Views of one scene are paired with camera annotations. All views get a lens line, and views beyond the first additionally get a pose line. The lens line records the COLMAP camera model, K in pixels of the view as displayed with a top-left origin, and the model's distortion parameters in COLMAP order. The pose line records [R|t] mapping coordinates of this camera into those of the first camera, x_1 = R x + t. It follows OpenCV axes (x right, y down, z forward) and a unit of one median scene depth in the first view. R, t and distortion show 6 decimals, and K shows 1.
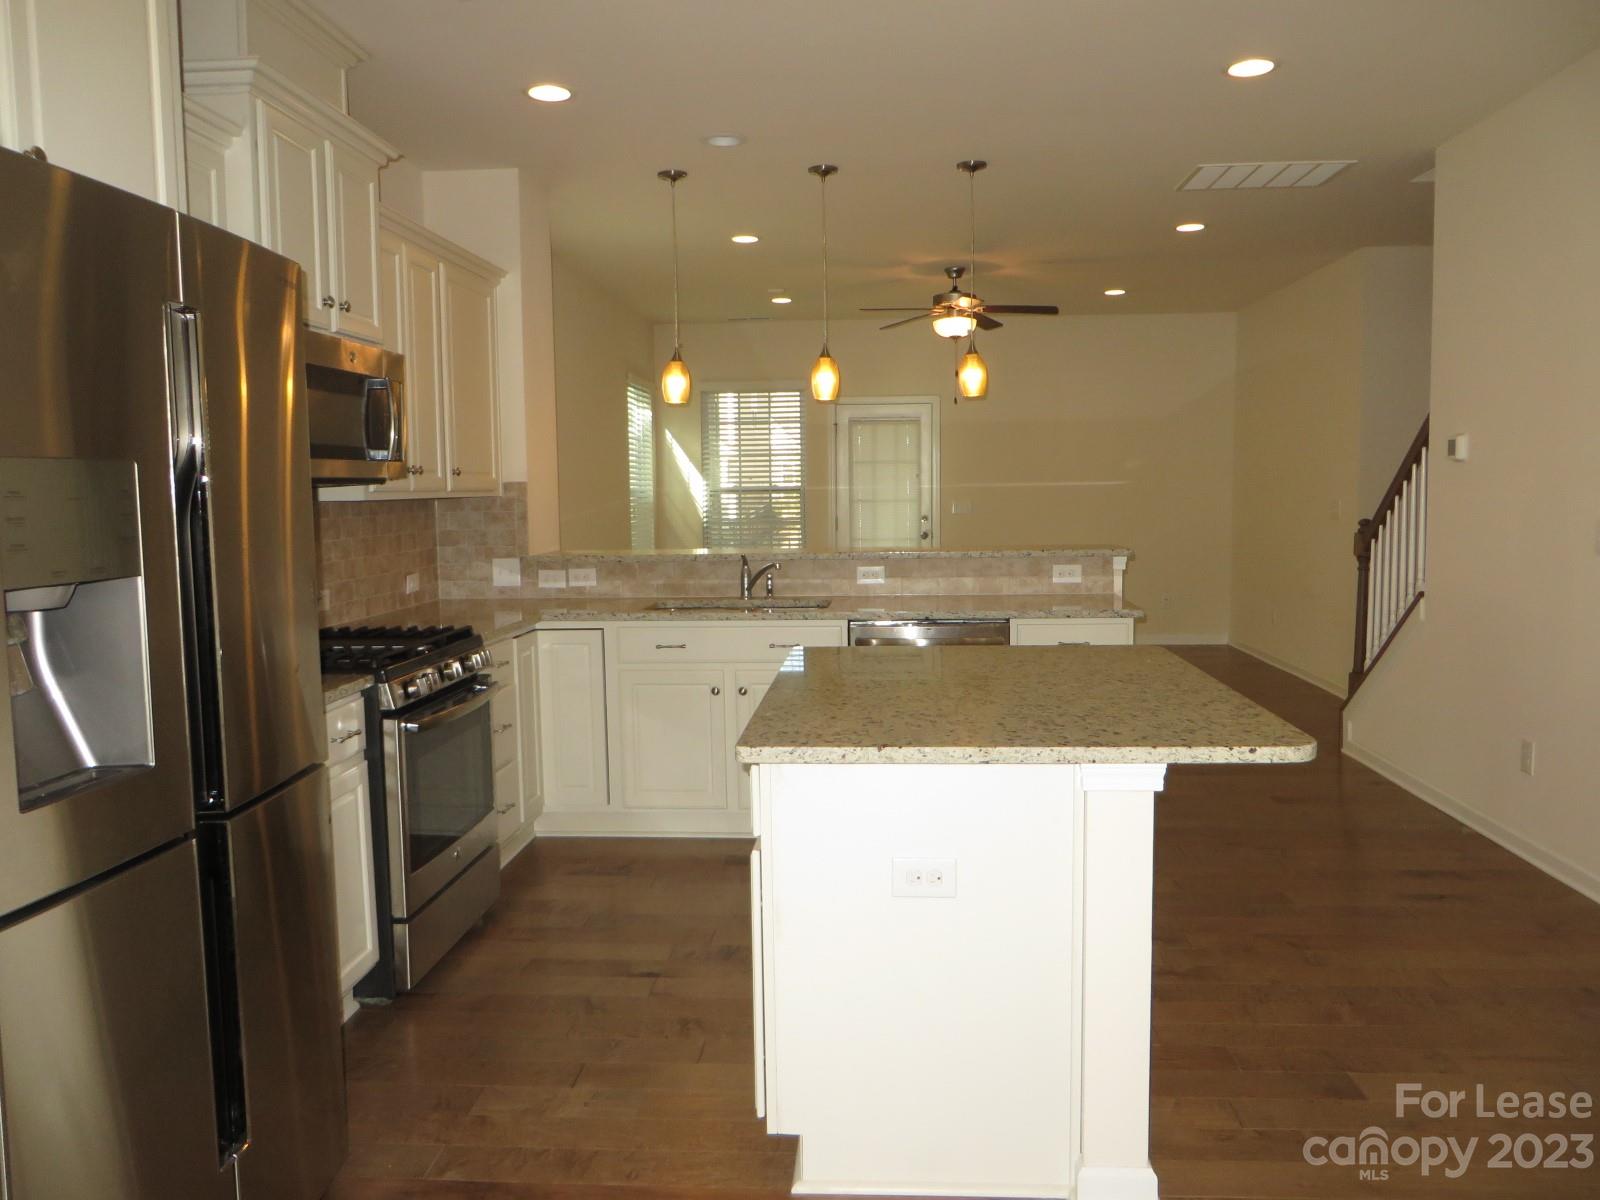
lens RADIAL K [[1195.2, 0, 800.0], [0, 1195.2, 600.0], [0, 0, 1]] dist [-0.020678, -0.001917]
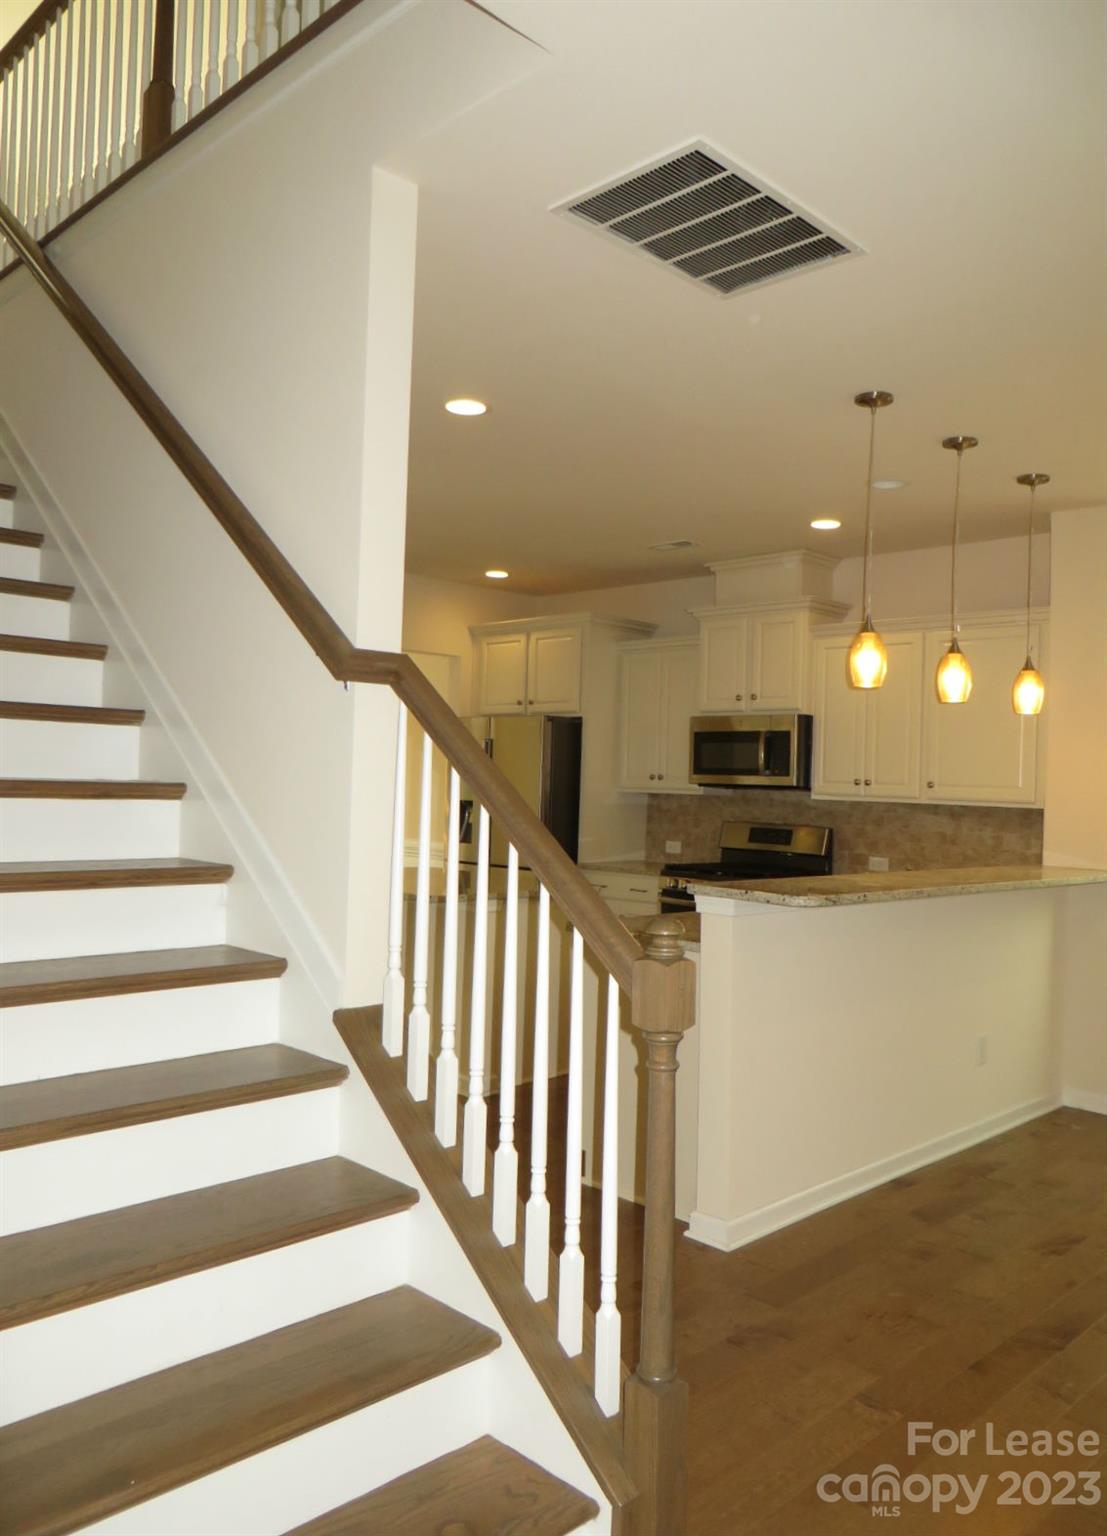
lens RADIAL K [[1164.2, 0, 553.5], [0, 1164.2, 768.0], [0, 0, 1]] dist [-0.002601, -0.001562]
pose [[-0.657910, -0.018638, -0.752866, 0.841879], [-0.097829, 0.993338, 0.060899, -0.143025], [0.746716, 0.113719, -0.655350, 1.342412]]
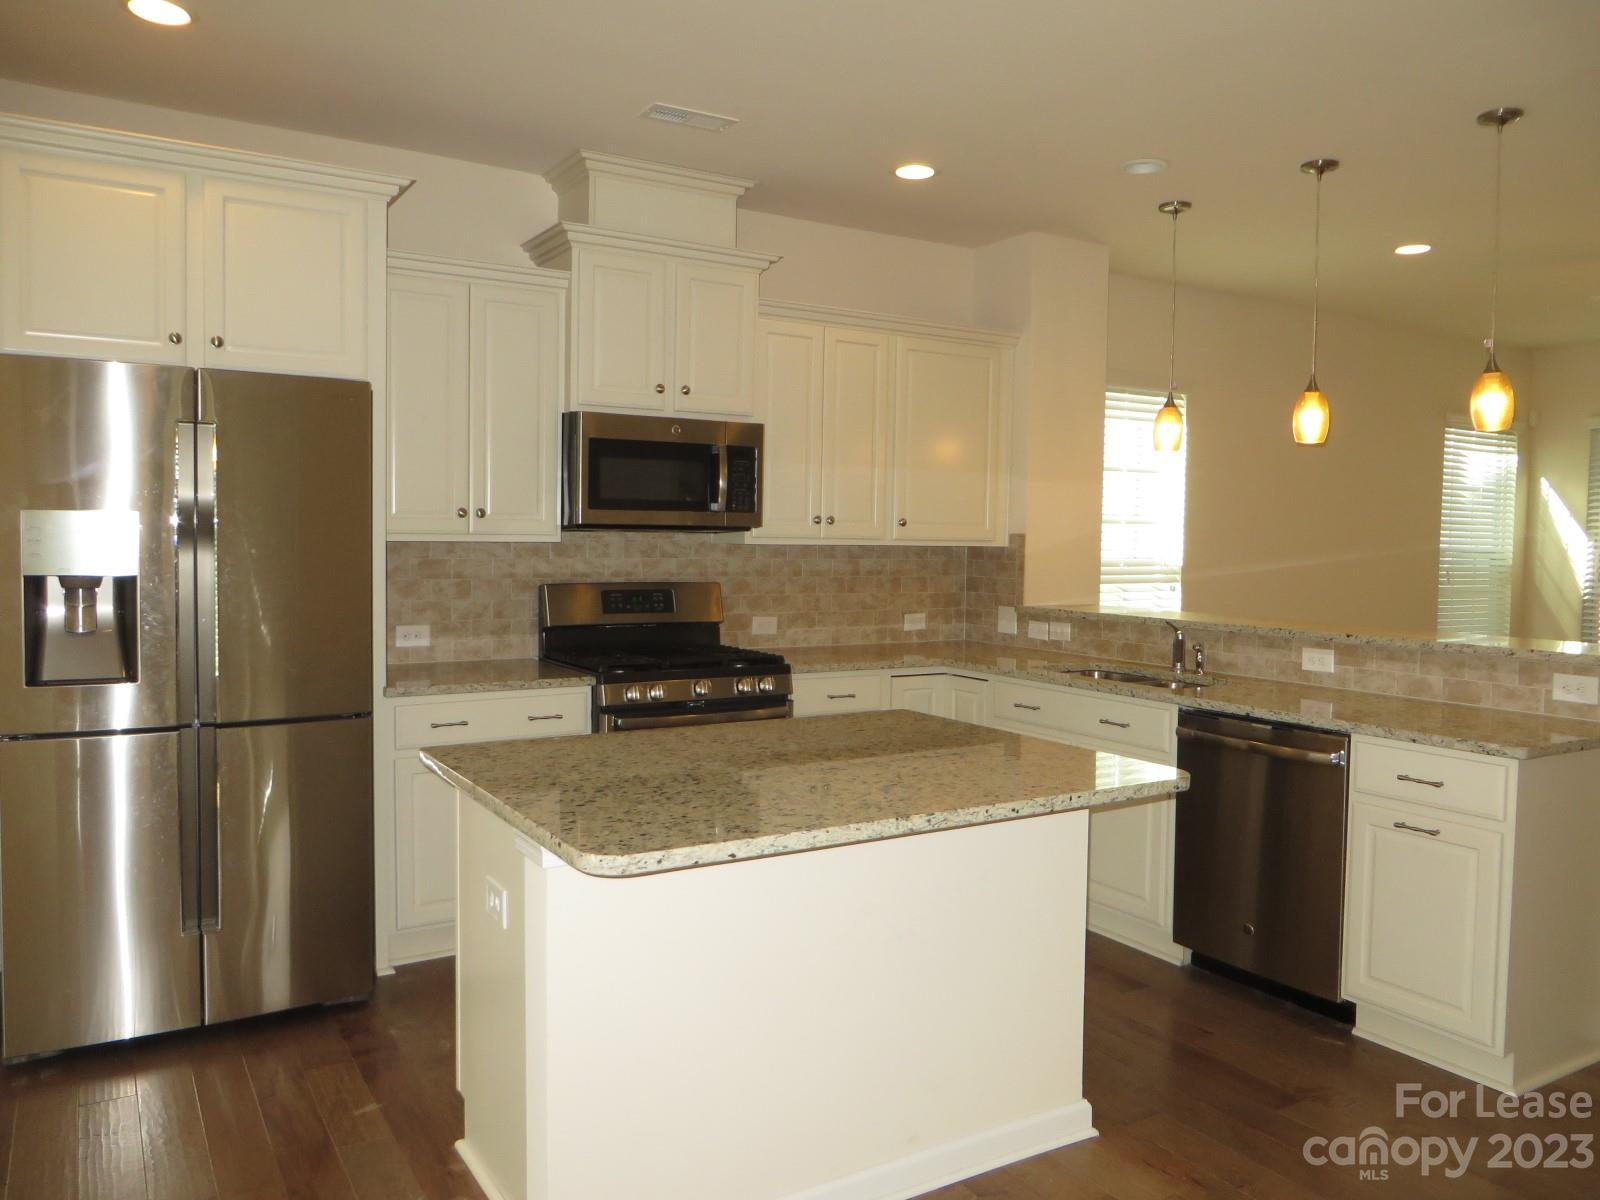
lens RADIAL K [[1195.2, 0, 800.0], [0, 1195.2, 600.0], [0, 0, 1]] dist [-0.020678, -0.001917]
pose [[0.586802, 0.067215, -0.806936, 0.483870], [-0.100403, 0.994898, 0.009858, -0.032793], [0.803481, 0.075234, 0.590557, 0.242578]]
